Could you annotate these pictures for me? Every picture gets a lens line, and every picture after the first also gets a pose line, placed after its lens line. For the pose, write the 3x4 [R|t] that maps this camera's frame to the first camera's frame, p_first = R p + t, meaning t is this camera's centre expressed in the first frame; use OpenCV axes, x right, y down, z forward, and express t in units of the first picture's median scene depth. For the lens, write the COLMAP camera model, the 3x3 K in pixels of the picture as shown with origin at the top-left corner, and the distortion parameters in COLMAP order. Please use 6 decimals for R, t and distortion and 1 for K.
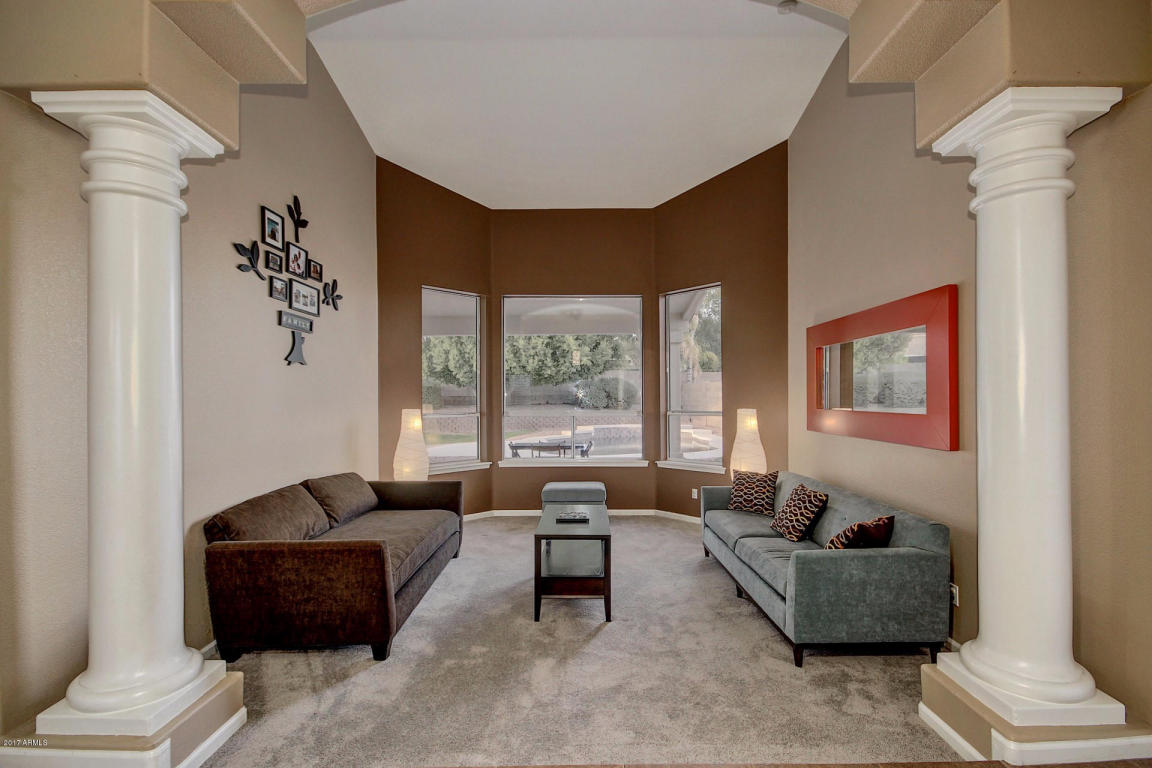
lens RADIAL K [[526.7, 0, 581.1], [0, 526.7, 396.1], [0, 0, 1]] dist [0.017659, -0.017500]
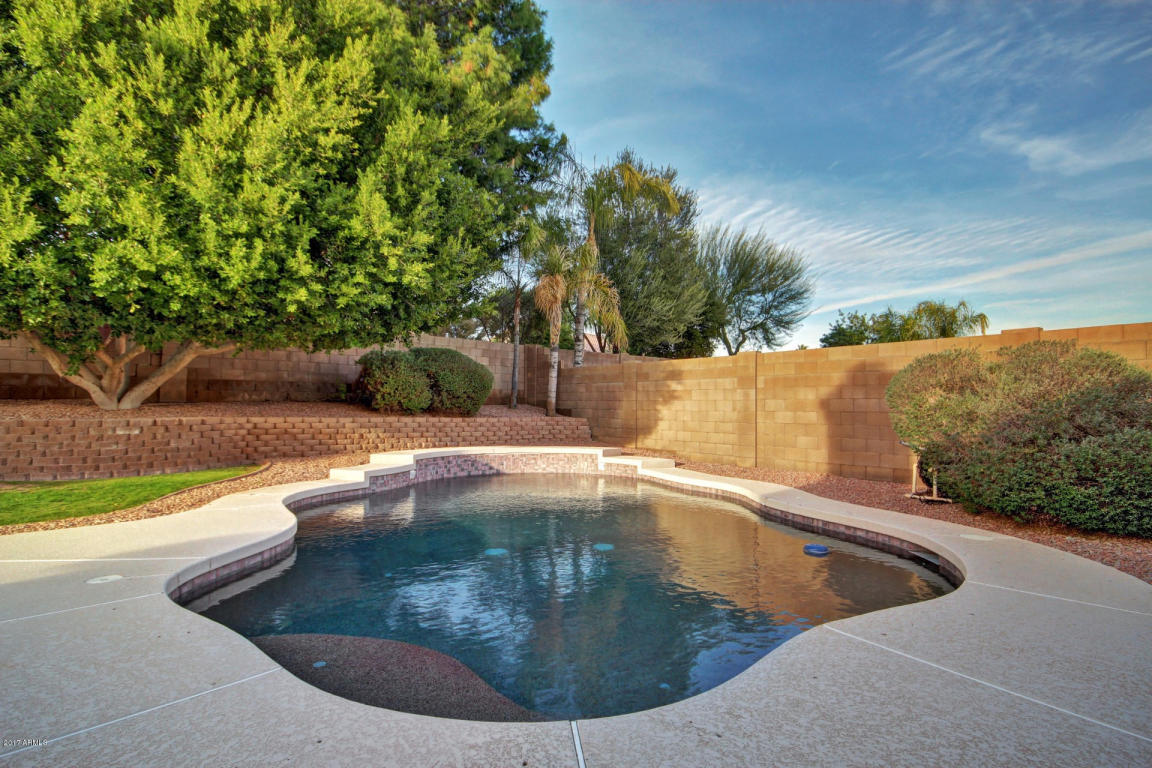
lens RADIAL K [[600.3, 0, 584.0], [0, 600.3, 385.9], [0, 0, 1]] dist [0.002342, 0.010114]
pose [[0.918920, 0.026416, 0.393559, -0.045321], [-0.014469, 0.999341, -0.033294, 0.019896], [-0.394179, 0.024900, 0.918696, 0.589613]]
